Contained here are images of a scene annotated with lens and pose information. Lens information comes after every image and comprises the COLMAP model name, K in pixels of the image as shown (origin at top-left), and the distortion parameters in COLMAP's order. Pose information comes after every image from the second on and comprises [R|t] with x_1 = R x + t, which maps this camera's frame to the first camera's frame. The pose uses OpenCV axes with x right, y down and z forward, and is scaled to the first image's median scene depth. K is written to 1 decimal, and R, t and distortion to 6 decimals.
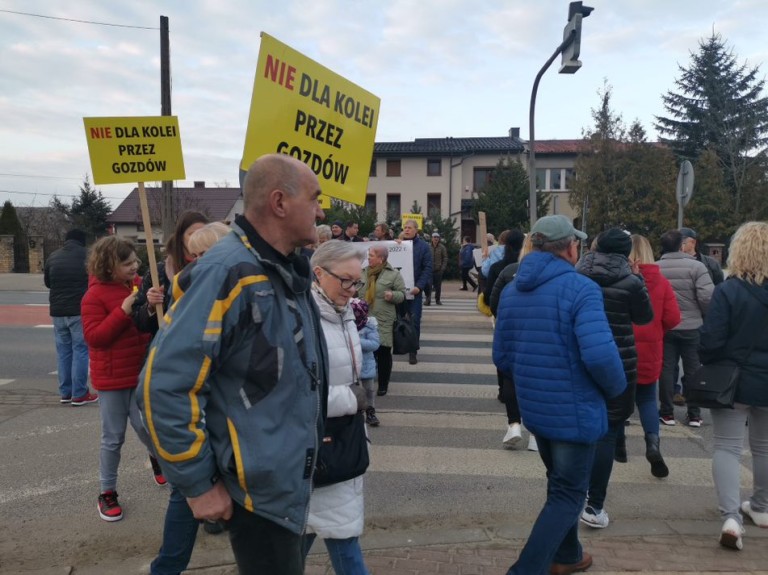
lens RADIAL K [[599.7, 0, 380.9], [0, 599.7, 284.5], [0, 0, 1]] dist [0.050607, -0.028104]
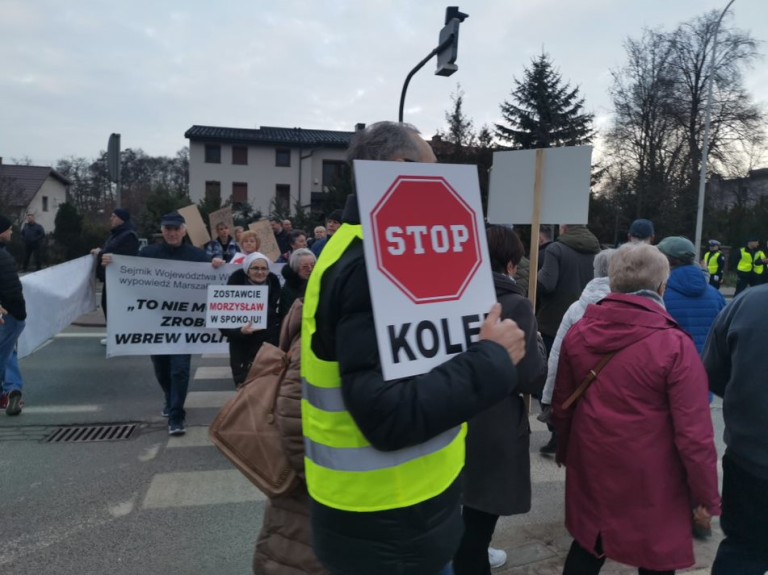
lens RADIAL K [[601.9, 0, 383.5], [0, 601.9, 286.9], [0, 0, 1]] dist [0.054966, -0.044232]
pose [[0.955268, -0.003907, 0.295717, -0.059355], [-0.000904, 0.999869, 0.016133, -0.003783], [-0.295741, -0.015678, 0.955139, 0.024999]]
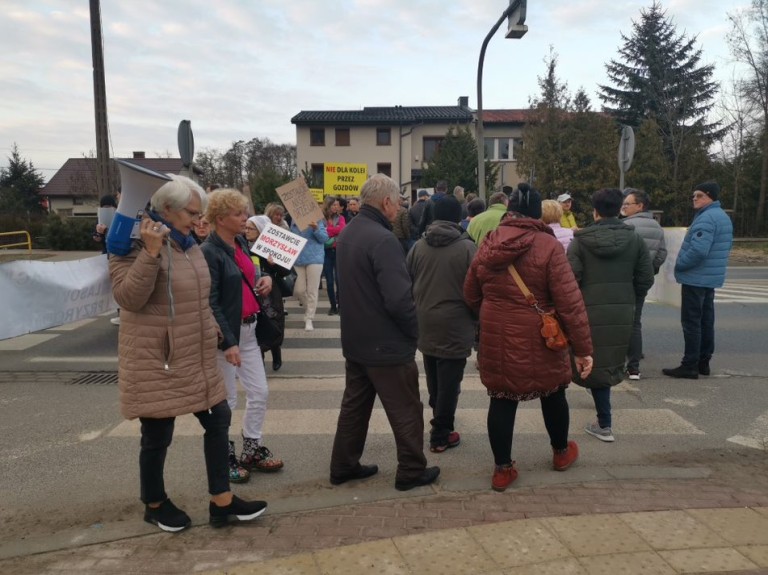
lens RADIAL K [[600.0, 0, 384.0], [0, 600.0, 287.5], [0, 0, 1]] dist [0.055637, -0.039905]
pose [[0.996370, -0.020345, 0.082656, 0.003003], [0.016299, 0.998650, 0.049330, 0.004758], [-0.083548, -0.047804, 0.995356, 0.004227]]
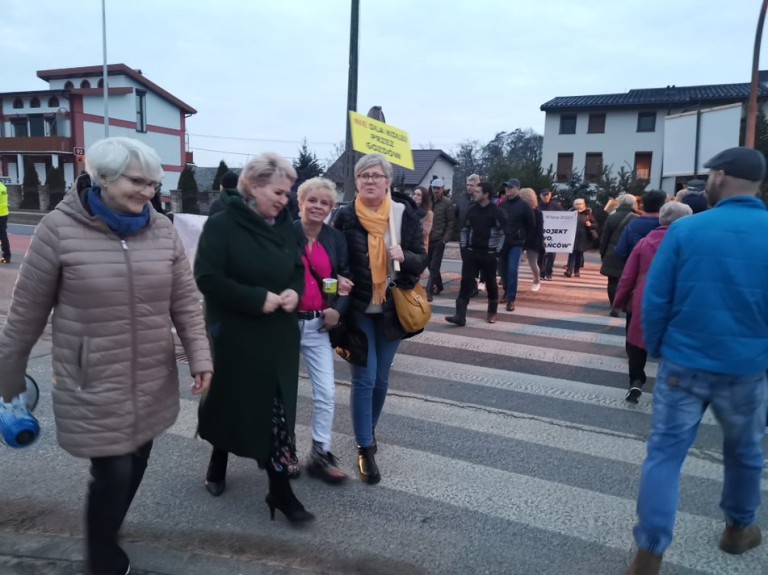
lens RADIAL K [[591.4, 0, 384.6], [0, 591.4, 289.4], [0, 0, 1]] dist [0.048046, -0.030887]
pose [[0.934427, 0.077045, -0.347721, 0.070788], [-0.053742, 0.995644, 0.076186, 0.000773], [0.352076, -0.052503, 0.934498, 0.062117]]
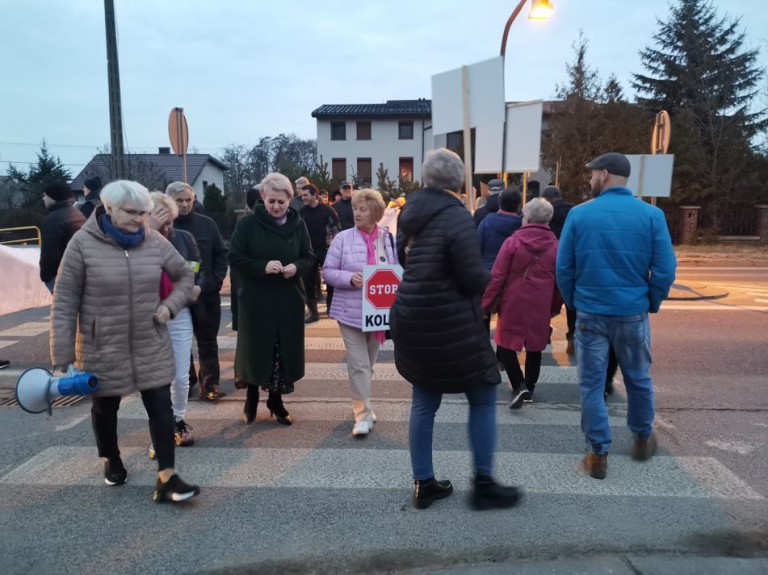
lens RADIAL K [[591.4, 0, 384.6], [0, 591.4, 289.4], [0, 0, 1]] dist [0.048046, -0.030887]
pose [[0.999372, -0.013094, 0.032928, 0.026026], [0.011096, 0.998128, 0.060145, 0.002393], [-0.033653, -0.059742, 0.997646, 0.050811]]
